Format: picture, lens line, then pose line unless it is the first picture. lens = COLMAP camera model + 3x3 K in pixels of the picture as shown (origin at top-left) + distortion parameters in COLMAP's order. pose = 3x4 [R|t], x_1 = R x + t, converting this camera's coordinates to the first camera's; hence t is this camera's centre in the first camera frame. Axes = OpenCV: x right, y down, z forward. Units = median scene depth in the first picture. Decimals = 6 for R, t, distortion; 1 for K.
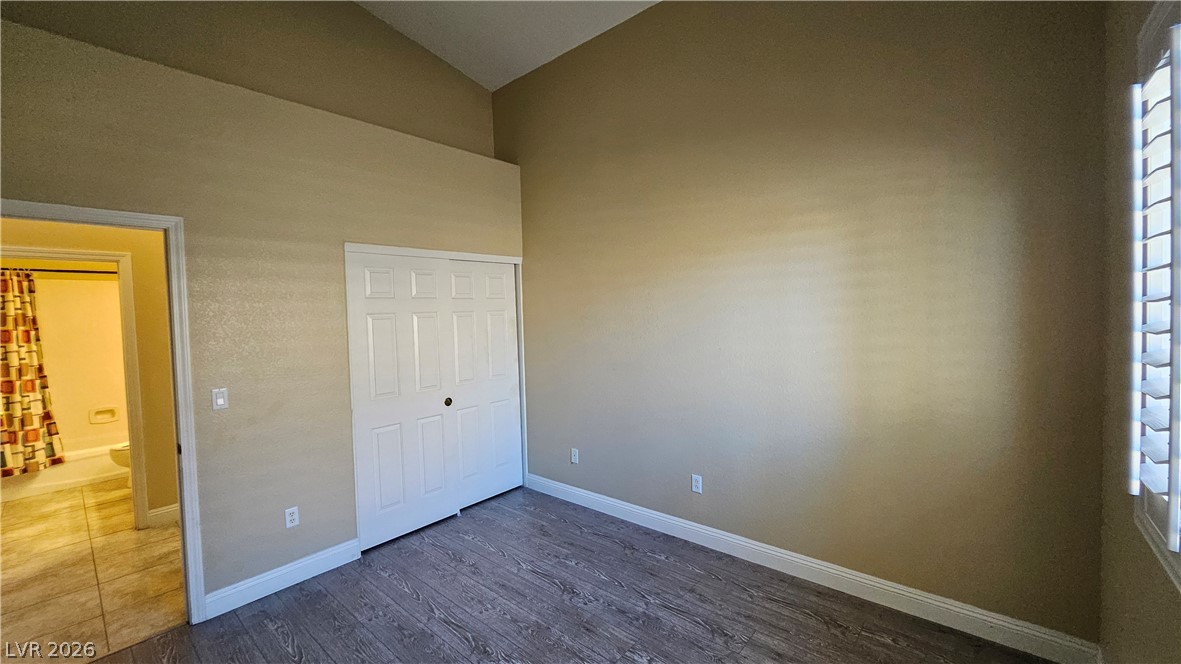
lens RADIAL K [[468.2, 0, 589.2], [0, 468.2, 325.3], [0, 0, 1]] dist [-0.003811, 0.002382]
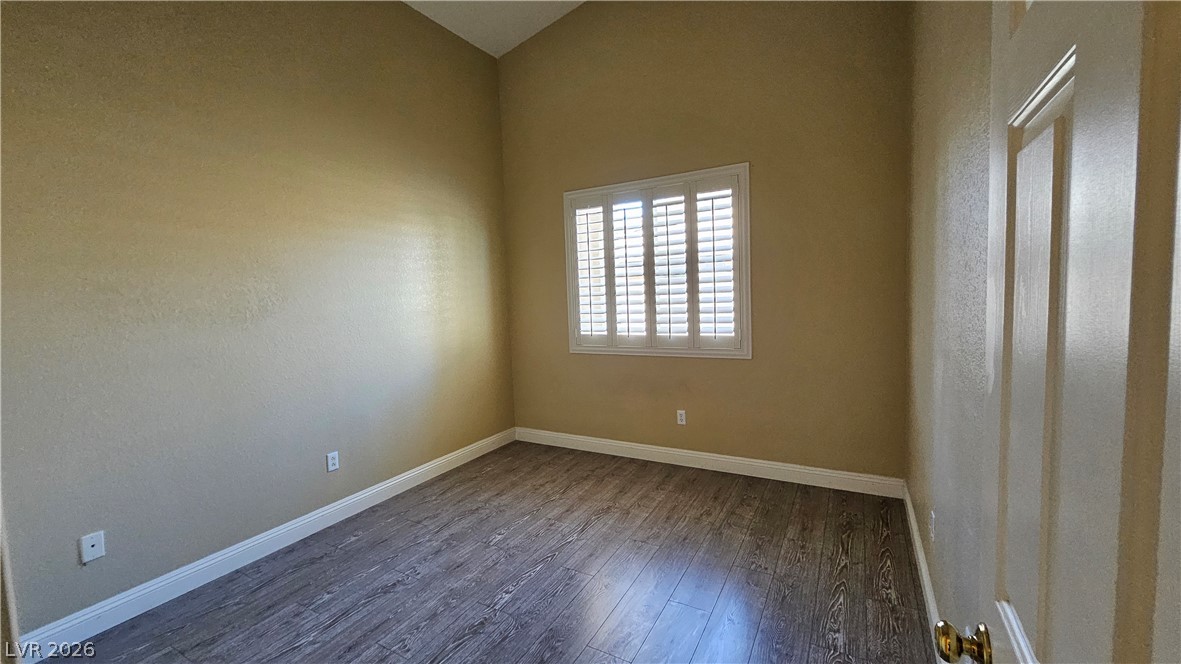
lens RADIAL K [[468.2, 0, 589.2], [0, 468.2, 325.3], [0, 0, 1]] dist [-0.003811, 0.002382]
pose [[-0.195668, -0.031169, 0.980175, -1.070919], [0.072738, 0.996280, 0.046201, 0.065843], [-0.977969, 0.080336, -0.192673, 0.842080]]
